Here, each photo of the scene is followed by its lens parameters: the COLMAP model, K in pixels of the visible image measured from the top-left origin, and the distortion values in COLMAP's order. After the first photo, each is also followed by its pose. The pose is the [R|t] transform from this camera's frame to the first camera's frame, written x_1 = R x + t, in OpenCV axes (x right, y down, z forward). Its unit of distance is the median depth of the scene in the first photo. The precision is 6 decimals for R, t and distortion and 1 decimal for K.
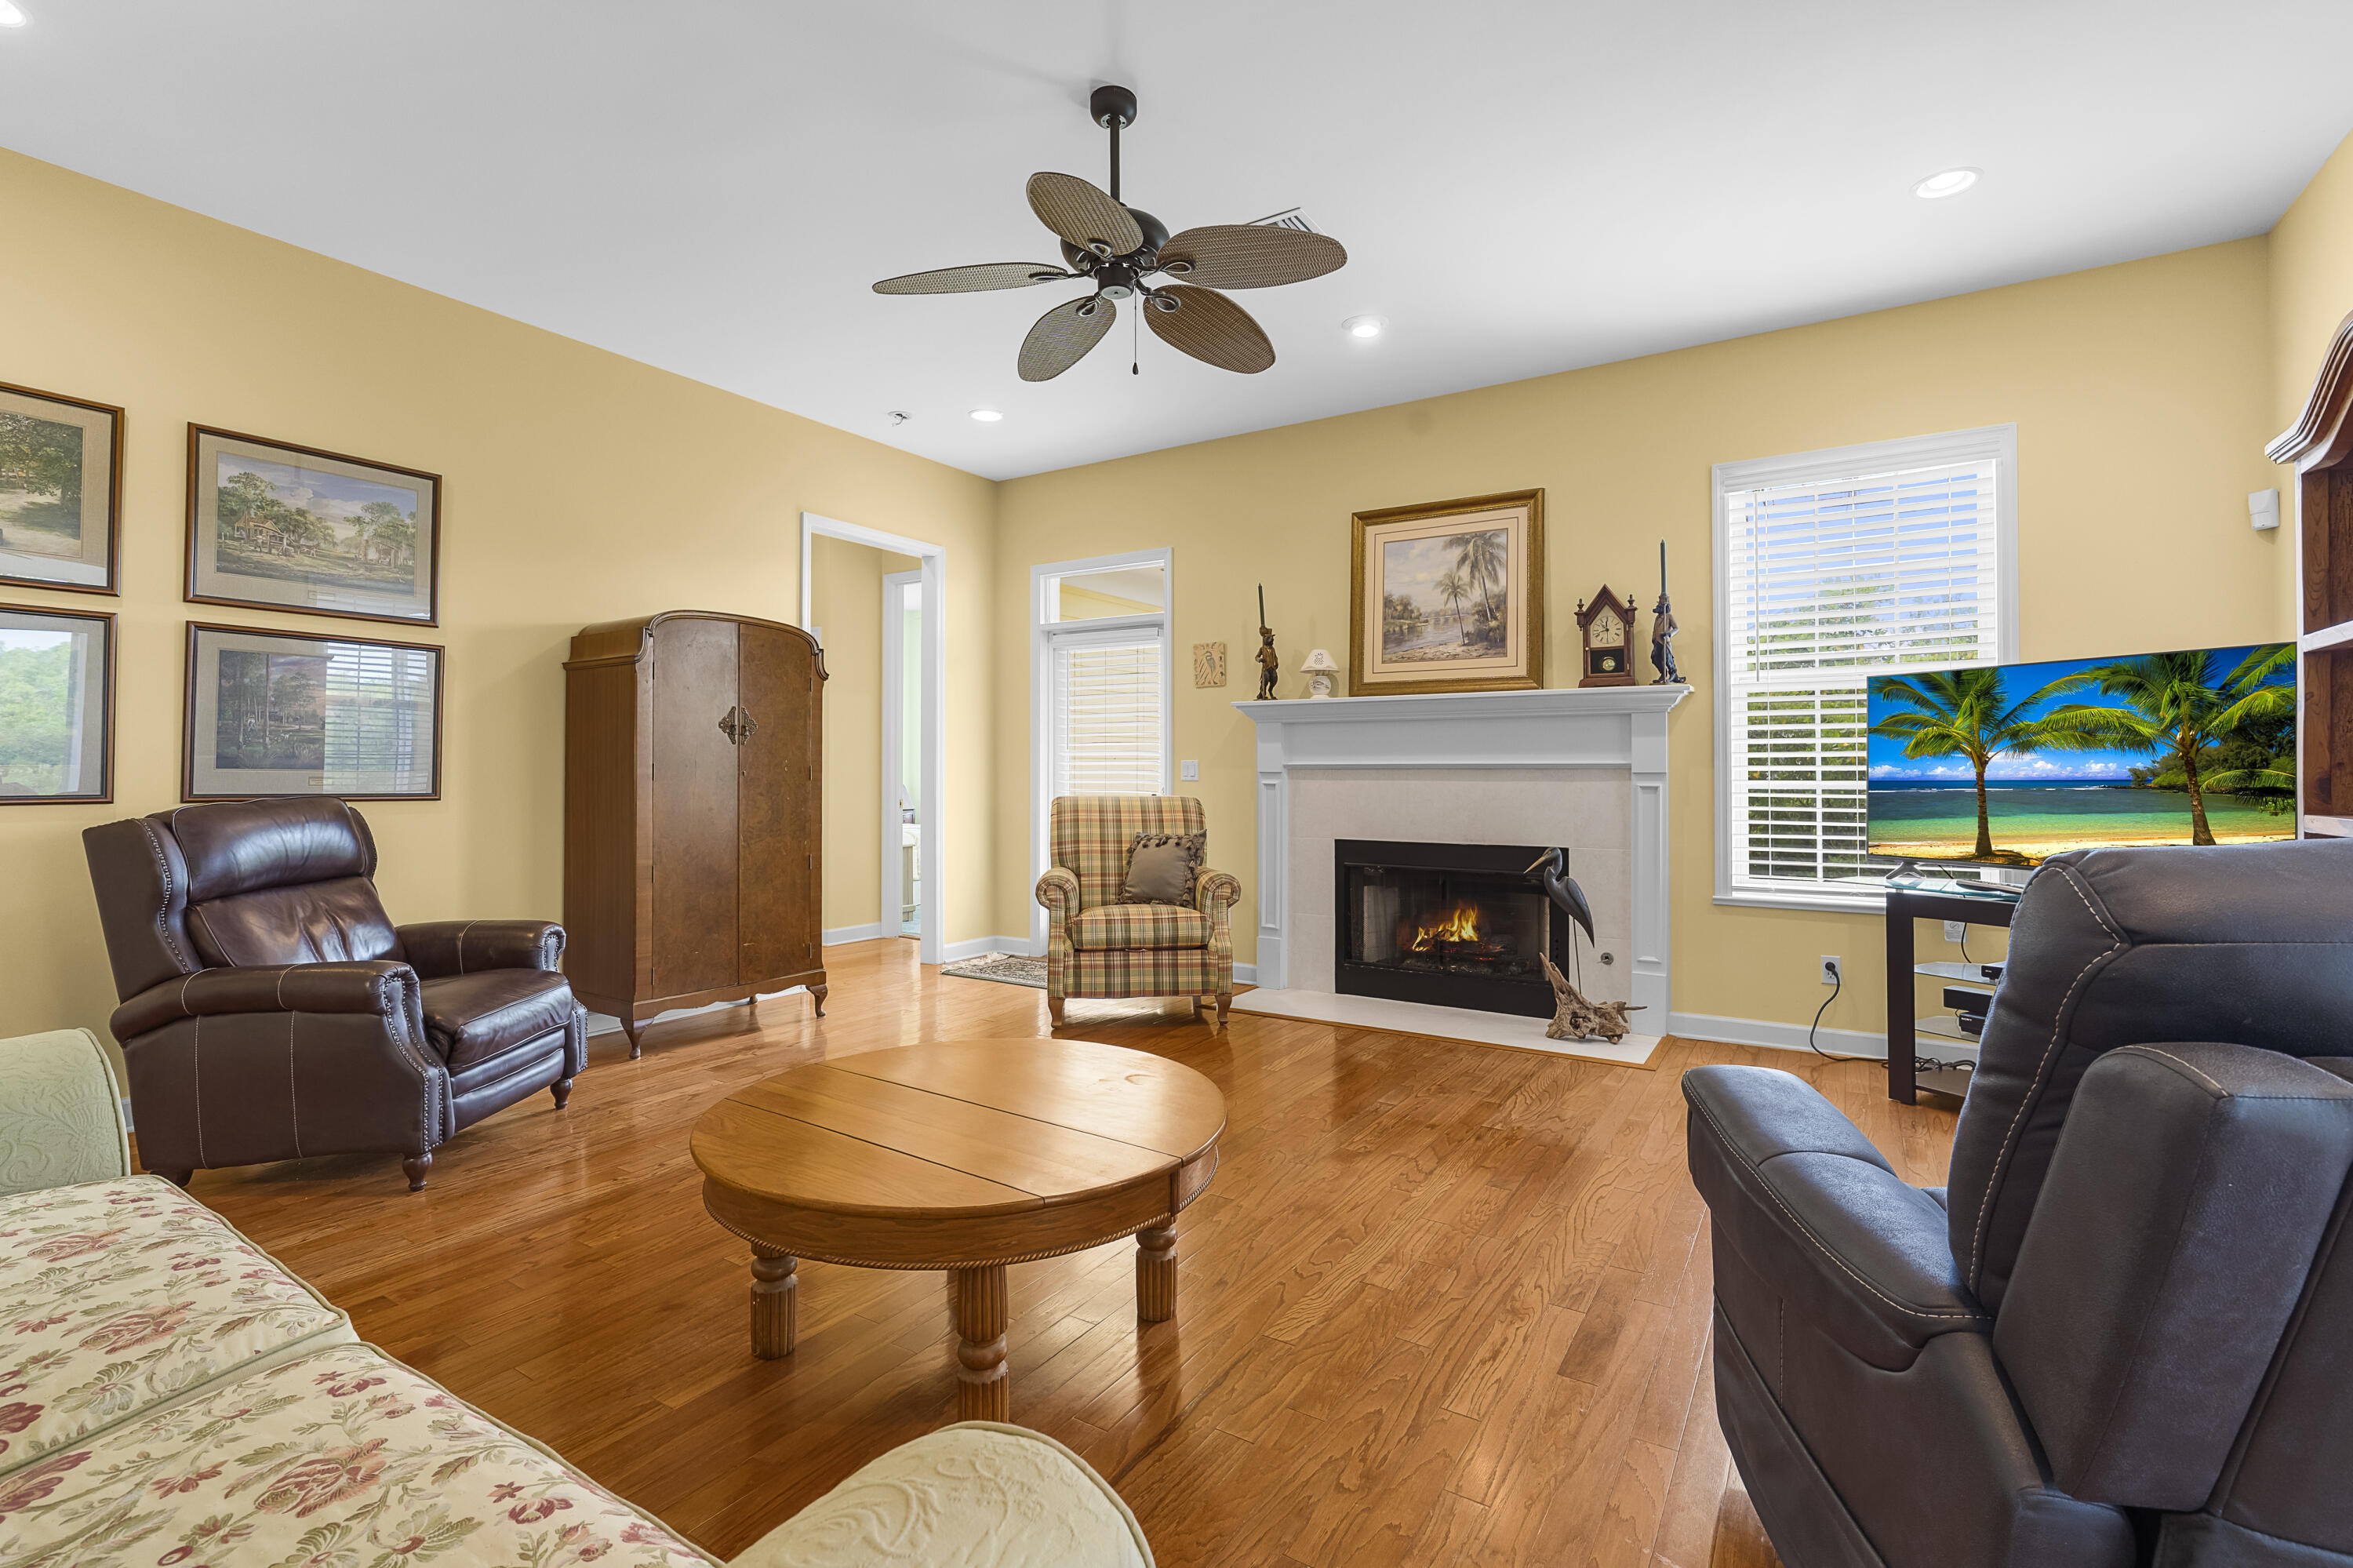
lens RADIAL K [[1057.0, 0, 1170.8], [0, 1057.0, 753.2], [0, 0, 1]] dist [-0.008461, -0.000077]
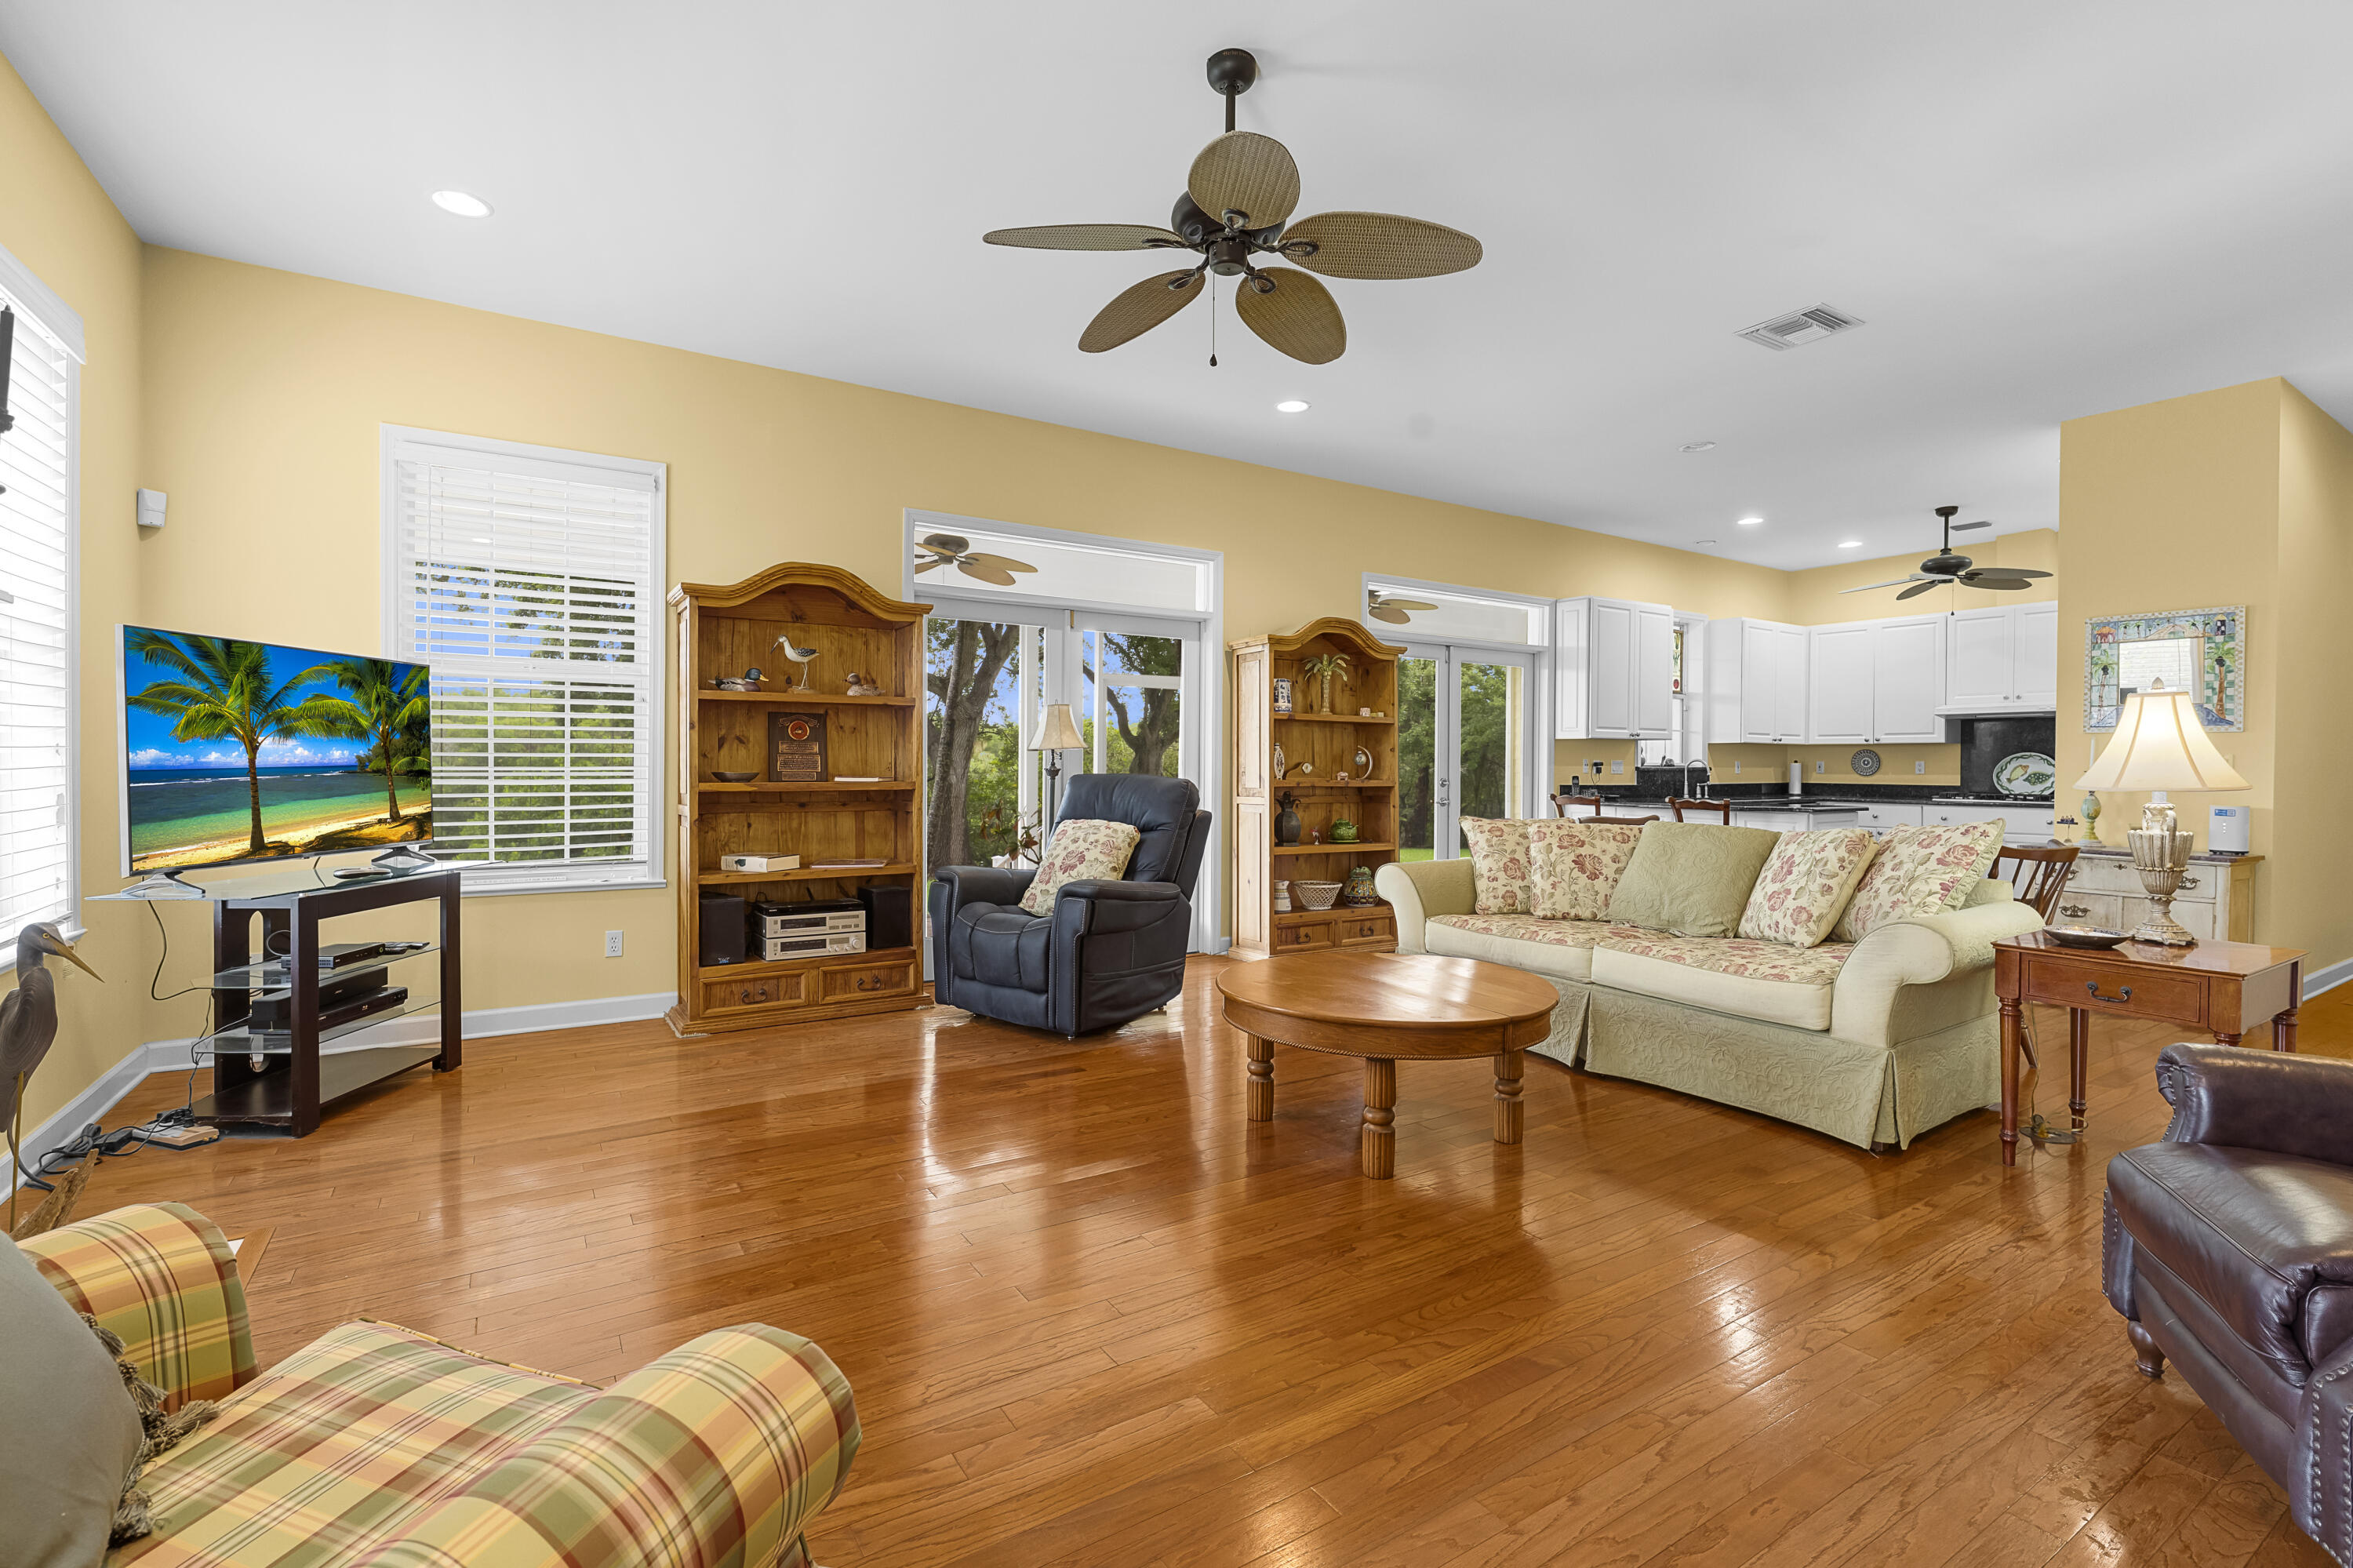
lens RADIAL K [[1057.0, 0, 1164.1], [0, 1057.0, 776.8], [0, 0, 1]] dist [-0.008461, -0.000077]
pose [[-0.907319, -0.011965, 0.420273, -0.268803], [-0.014635, 0.999888, -0.003128, 0.021342], [-0.420189, -0.008989, -0.907392, 1.259302]]
